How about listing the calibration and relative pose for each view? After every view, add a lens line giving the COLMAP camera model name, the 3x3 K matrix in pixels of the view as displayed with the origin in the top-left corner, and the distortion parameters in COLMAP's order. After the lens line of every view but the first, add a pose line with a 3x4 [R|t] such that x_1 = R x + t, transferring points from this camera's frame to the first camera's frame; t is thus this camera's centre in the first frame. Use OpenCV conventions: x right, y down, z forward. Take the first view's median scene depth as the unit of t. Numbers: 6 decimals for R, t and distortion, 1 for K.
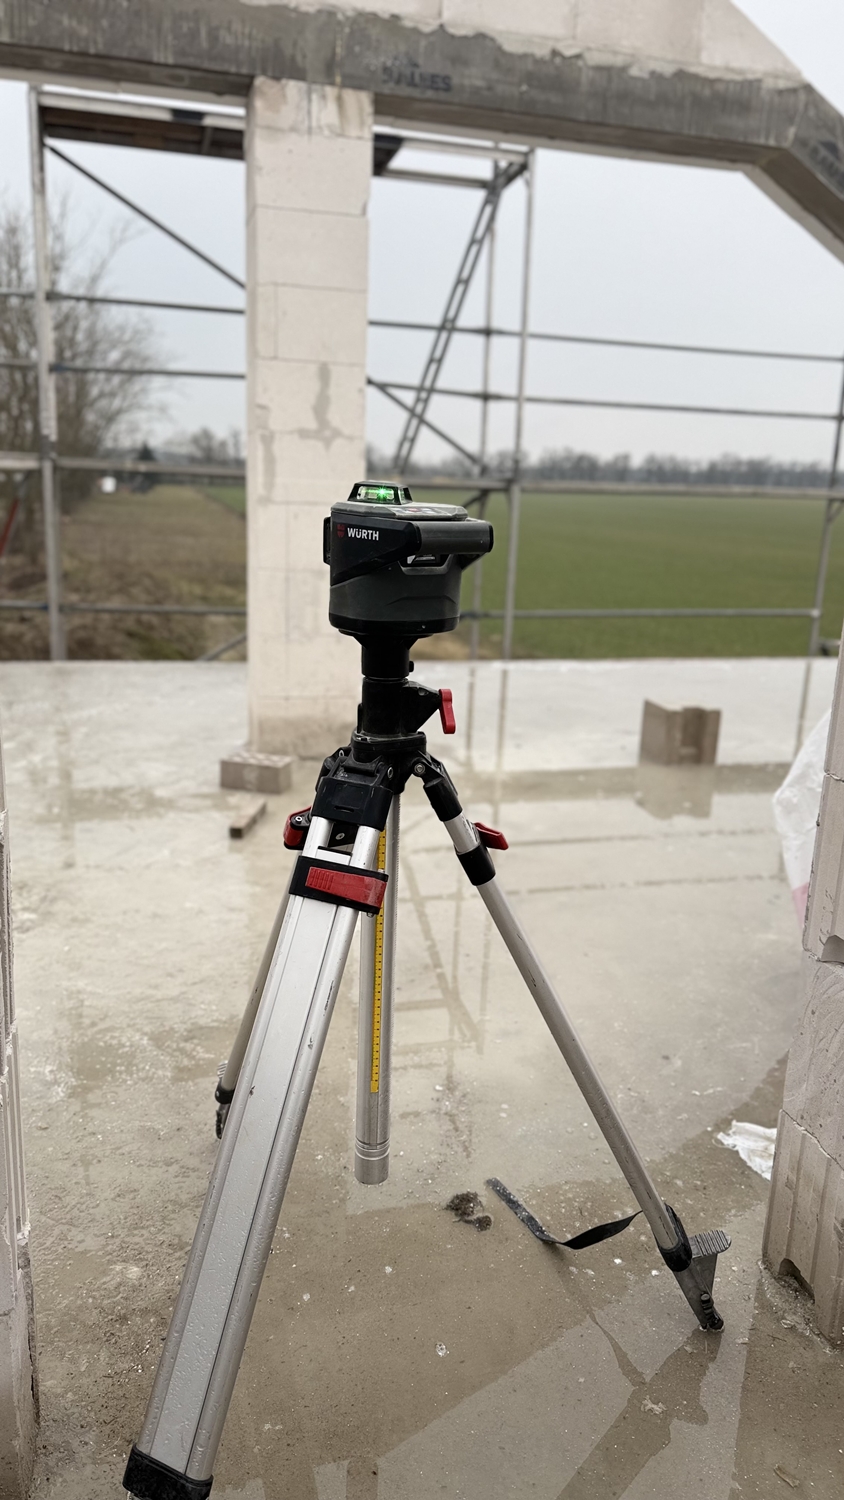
lens RADIAL K [[1068.7, 0, 422.0], [0, 1068.7, 750.0], [0, 0, 1]] dist [-0.002101, -0.003158]
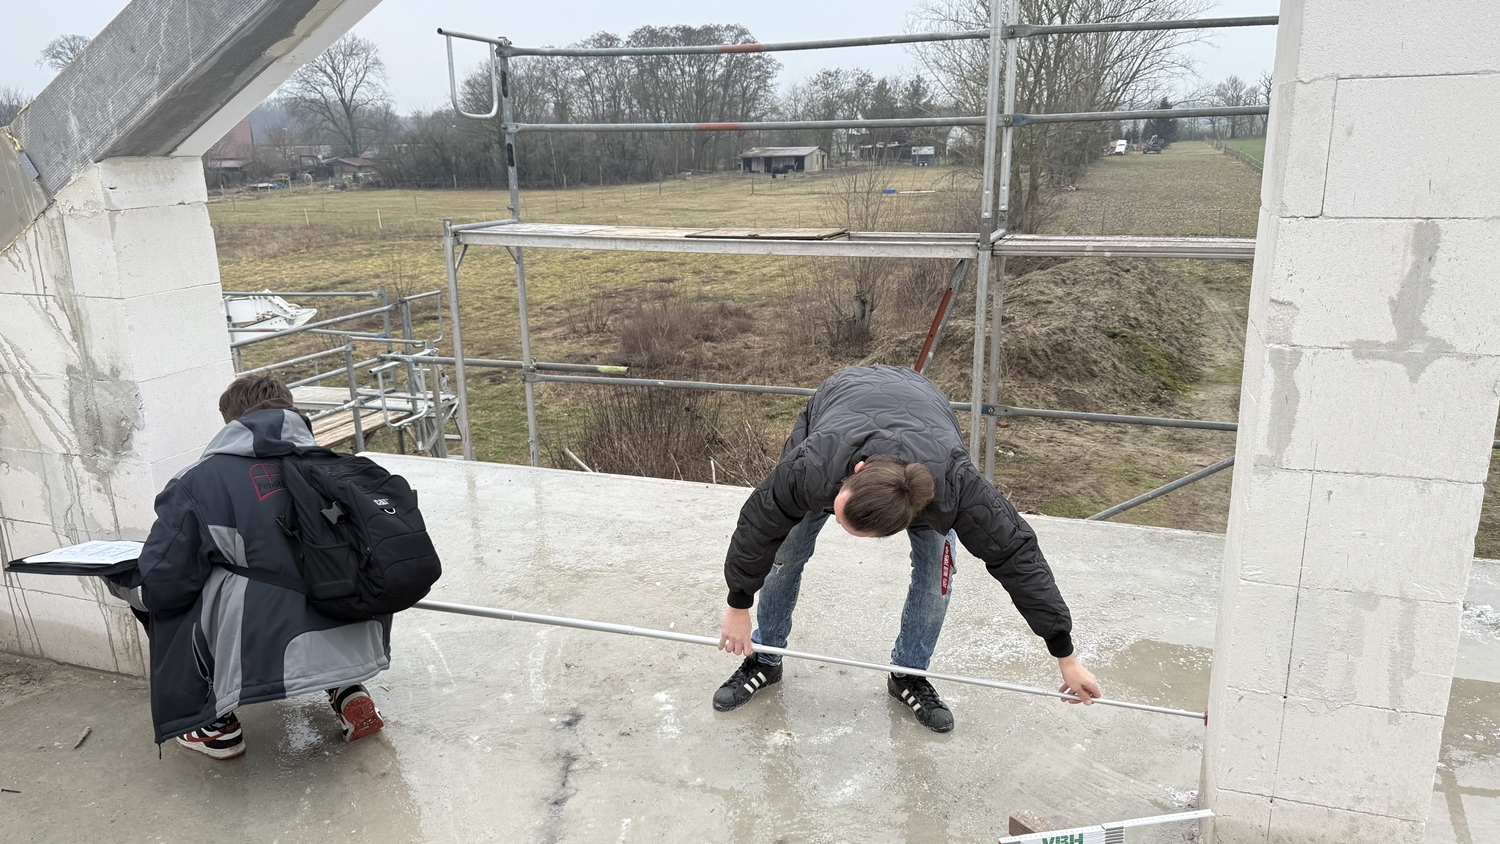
lens RADIAL K [[1068.7, 0, 750.0], [0, 1068.7, 422.0], [0, 0, 1]] dist [-0.002101, -0.003158]
pose [[0.823951, 0.104080, -0.557021, -0.039930], [-0.098958, 0.994311, 0.039408, -0.155646], [0.557953, 0.022651, 0.829563, 0.253994]]
